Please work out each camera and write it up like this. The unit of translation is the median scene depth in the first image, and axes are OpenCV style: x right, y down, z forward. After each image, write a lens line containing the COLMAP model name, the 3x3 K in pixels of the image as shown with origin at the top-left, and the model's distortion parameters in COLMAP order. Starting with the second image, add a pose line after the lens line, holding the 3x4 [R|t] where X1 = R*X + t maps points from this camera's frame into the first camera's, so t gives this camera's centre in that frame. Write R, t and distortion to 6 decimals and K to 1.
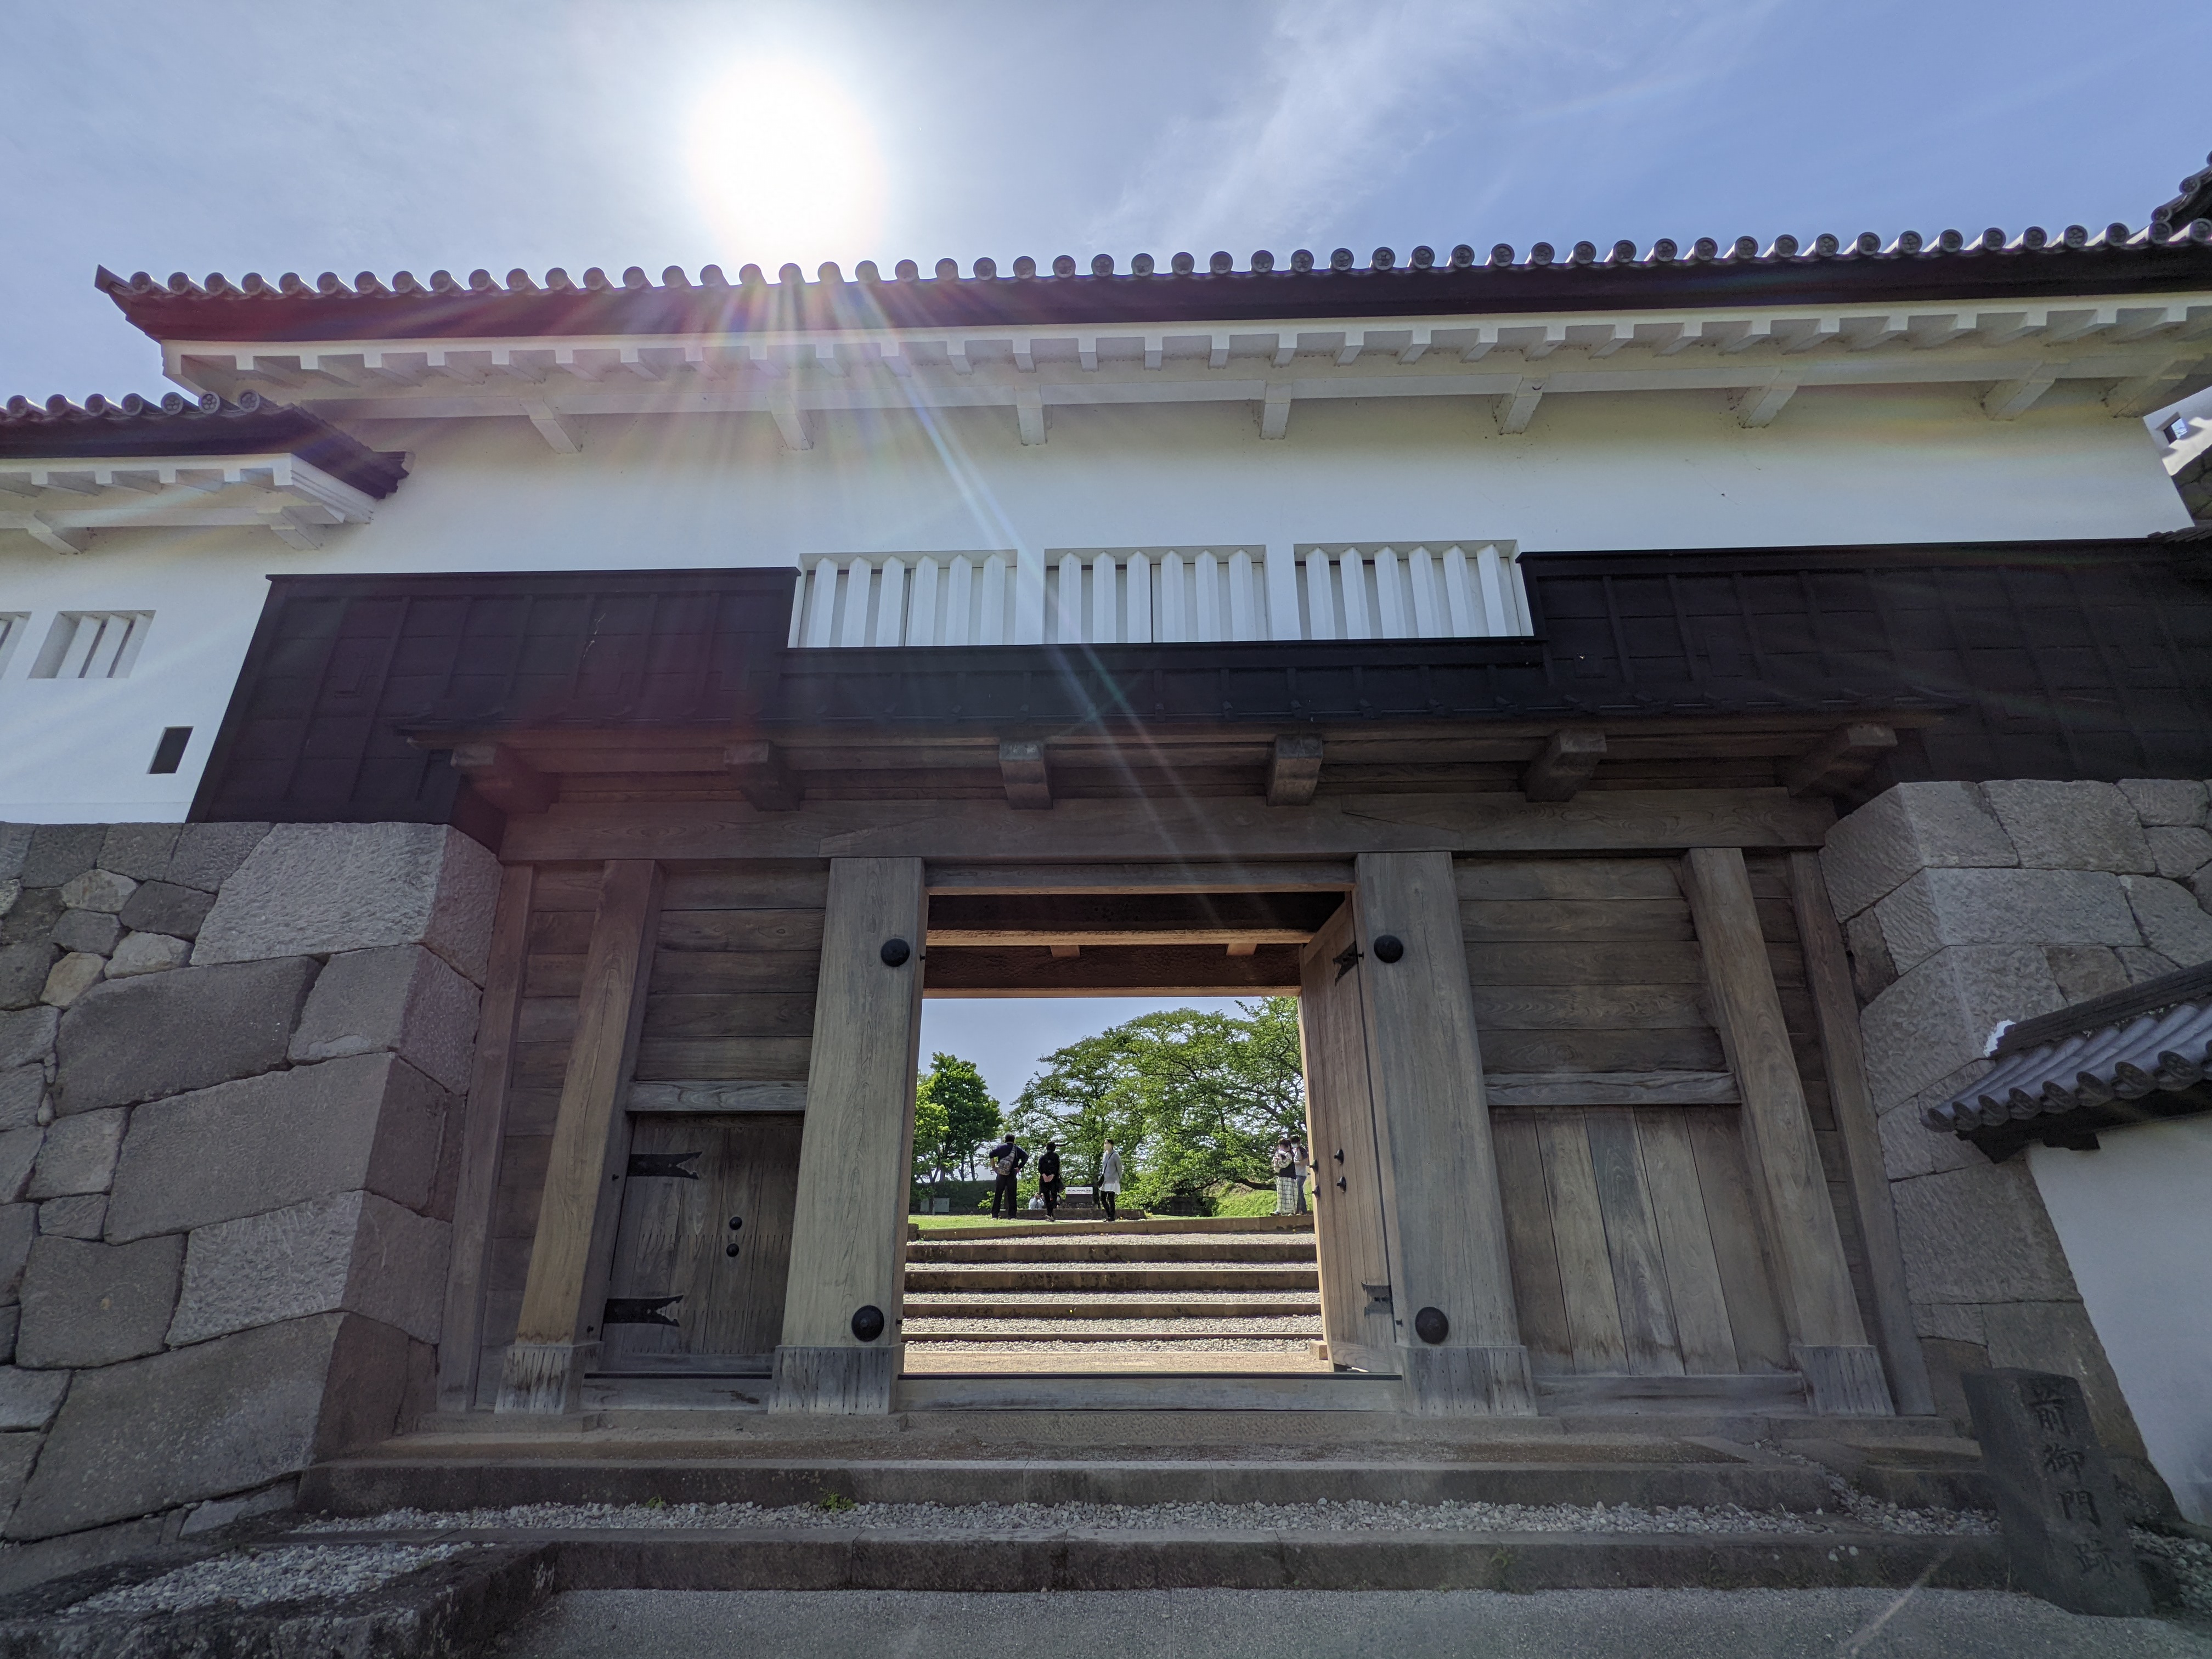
lens RADIAL K [[1064.5, 0, 1106.0], [0, 1064.5, 829.5], [0, 0, 1]] dist [-0.001462, 0.000747]
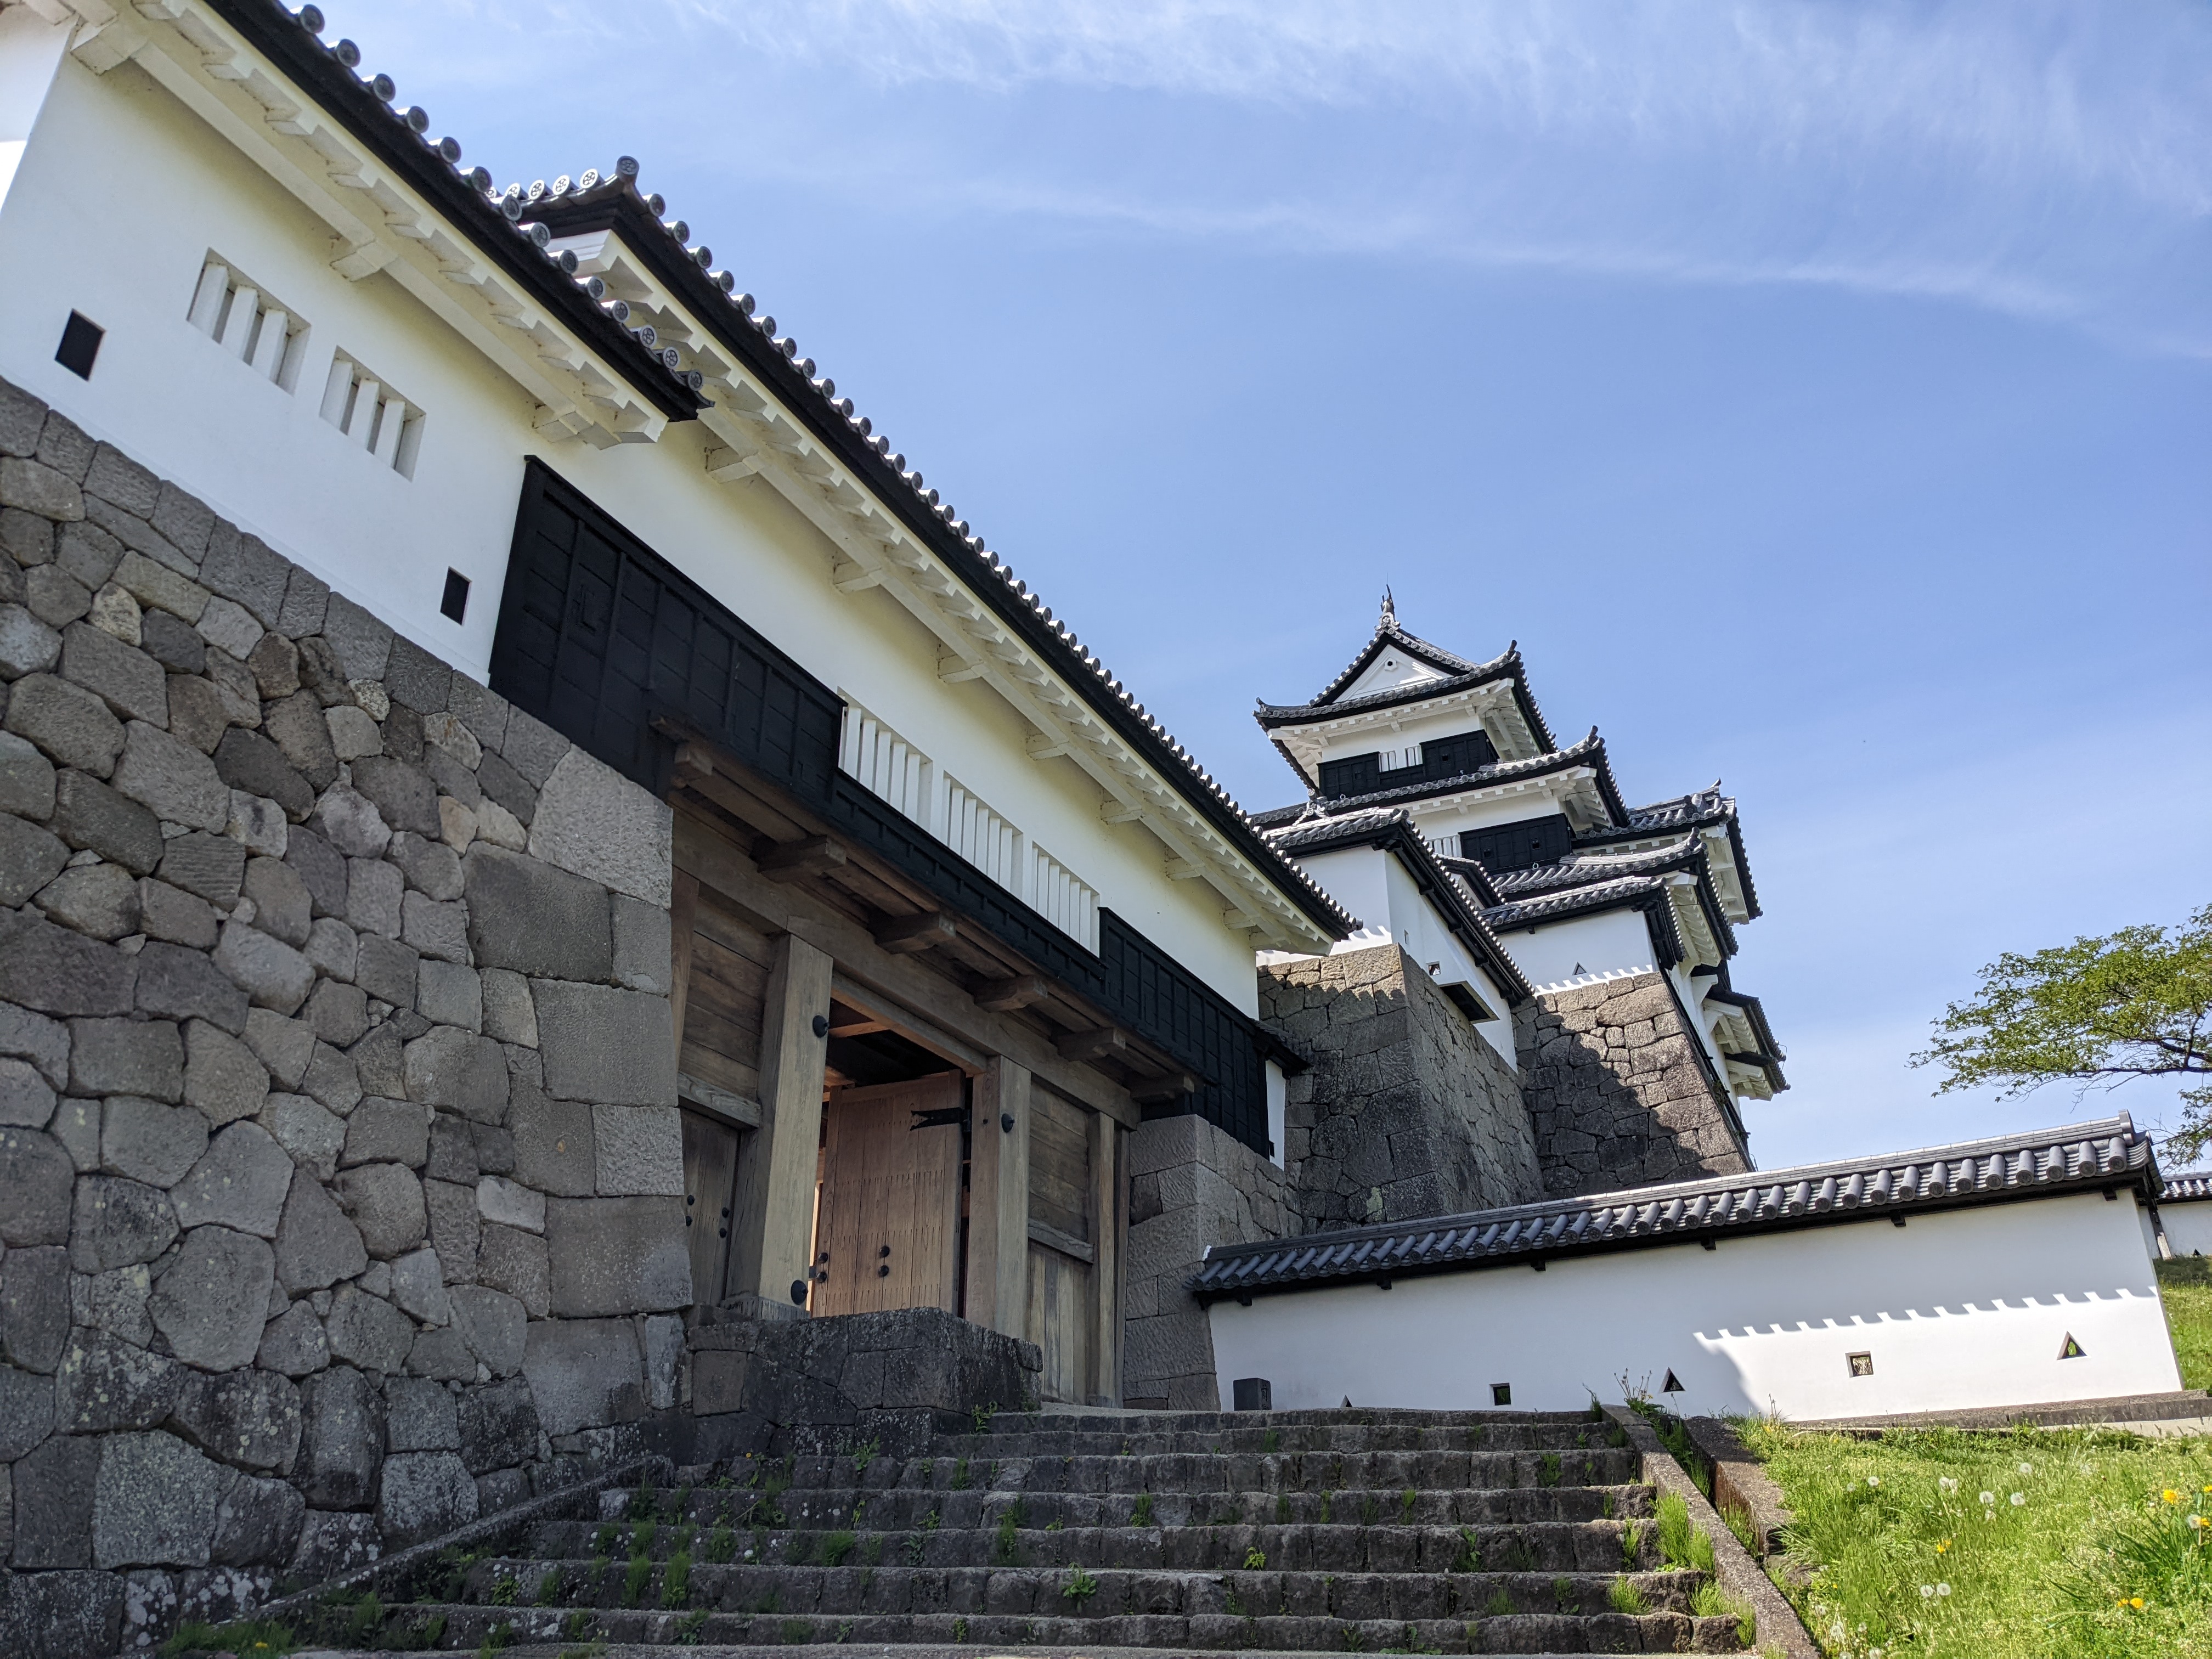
lens RADIAL K [[1692.1, 0, 1106.0], [0, 1692.1, 829.5], [0, 0, 1]] dist [0.042987, -0.006259]
pose [[0.429787, 0.401701, 0.808653, -1.946250], [-0.347846, 0.900123, -0.262263, 0.342148], [-0.833238, -0.168569, 0.526591, -0.364779]]
